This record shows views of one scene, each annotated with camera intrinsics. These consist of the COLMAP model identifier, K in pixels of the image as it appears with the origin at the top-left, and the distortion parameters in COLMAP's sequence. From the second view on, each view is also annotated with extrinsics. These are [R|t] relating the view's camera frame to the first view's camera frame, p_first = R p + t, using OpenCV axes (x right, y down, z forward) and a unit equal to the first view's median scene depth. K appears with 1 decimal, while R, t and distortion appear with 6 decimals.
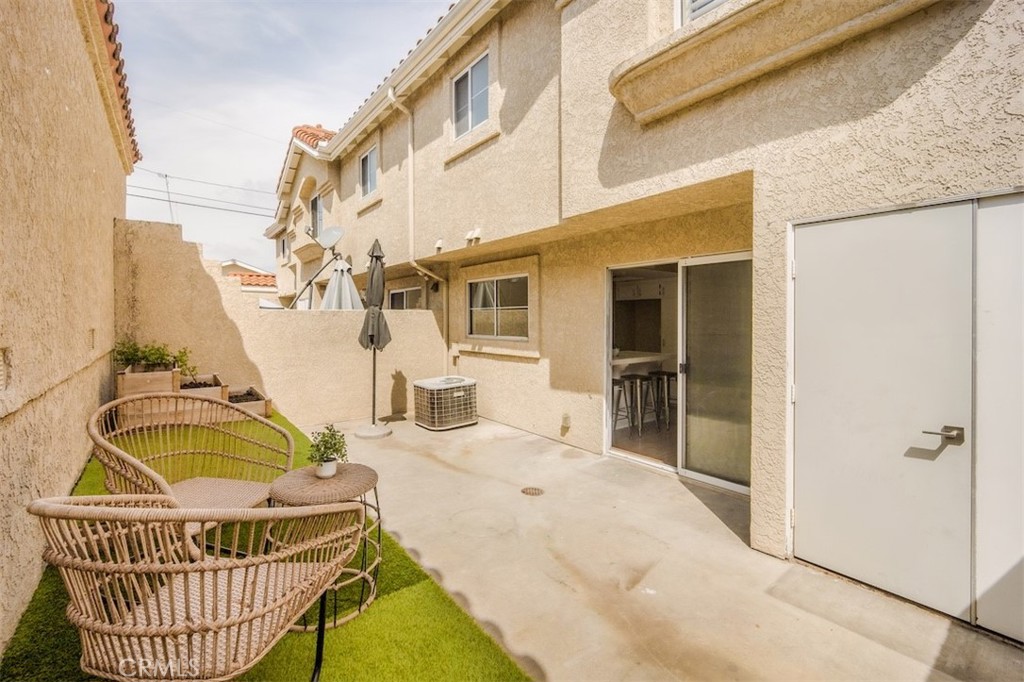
lens RADIAL K [[426.8, 0, 513.3], [0, 426.8, 318.6], [0, 0, 1]] dist [-0.007033, -0.000290]
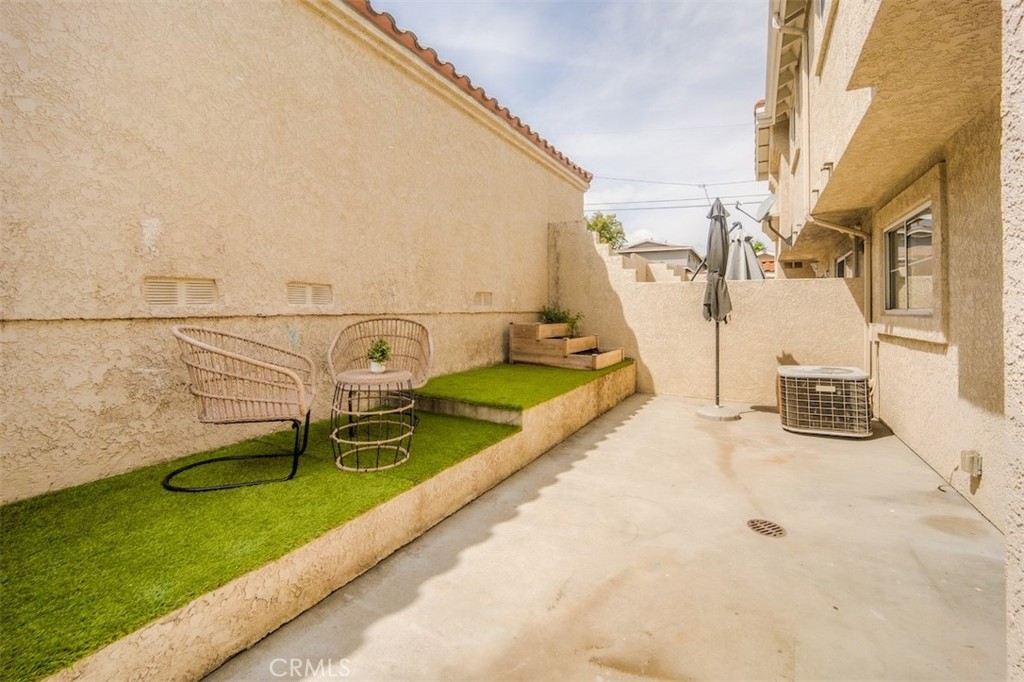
lens RADIAL K [[426.8, 0, 520.8], [0, 426.8, 301.6], [0, 0, 1]] dist [-0.007033, -0.000290]
pose [[0.433623, -0.005626, -0.901077, 0.307312], [-0.007293, 0.999926, -0.009752, 0.044022], [0.901065, 0.010800, 0.433549, 0.243175]]
